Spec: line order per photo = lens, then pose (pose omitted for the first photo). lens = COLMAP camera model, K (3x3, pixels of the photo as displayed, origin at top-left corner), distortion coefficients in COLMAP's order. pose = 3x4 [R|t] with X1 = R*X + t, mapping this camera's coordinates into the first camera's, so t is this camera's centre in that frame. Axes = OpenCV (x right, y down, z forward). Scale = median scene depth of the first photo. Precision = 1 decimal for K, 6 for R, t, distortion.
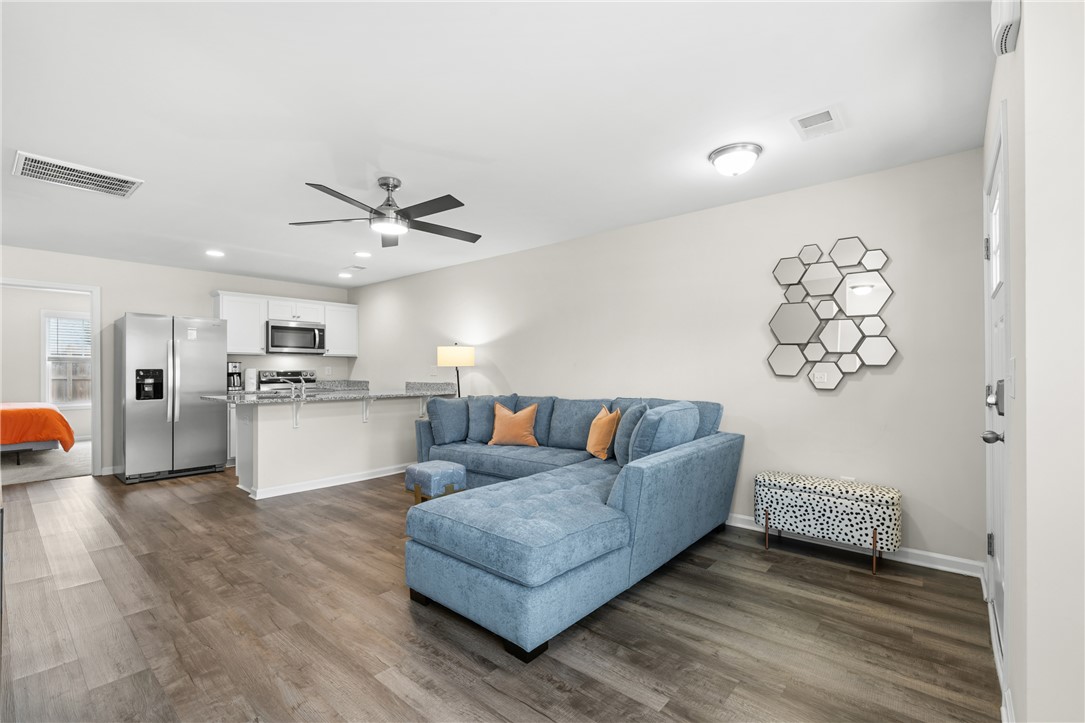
lens RADIAL K [[479.1, 0, 545.3], [0, 479.1, 371.1], [0, 0, 1]] dist [-0.006049, -0.000351]
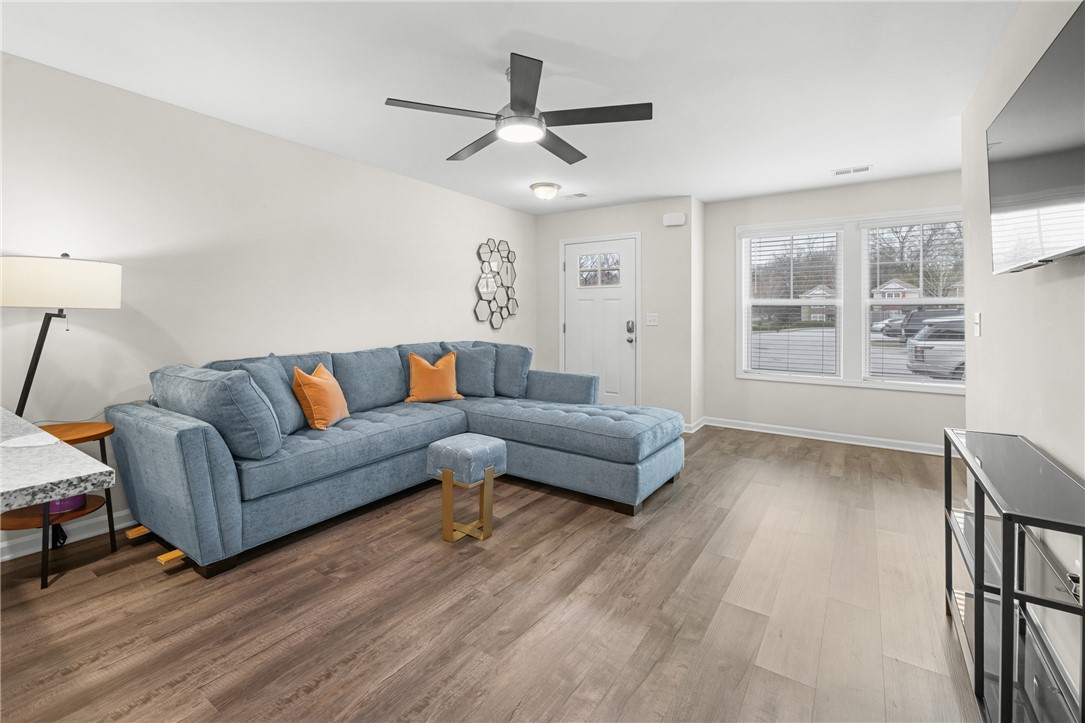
lens RADIAL K [[479.1, 0, 539.2], [0, 479.1, 319.6], [0, 0, 1]] dist [-0.006049, -0.000351]
pose [[-0.116032, -0.005691, 0.993229, -0.740580], [-0.004473, 0.999976, 0.005207, -0.002005], [-0.993235, -0.003838, -0.116054, 0.720898]]
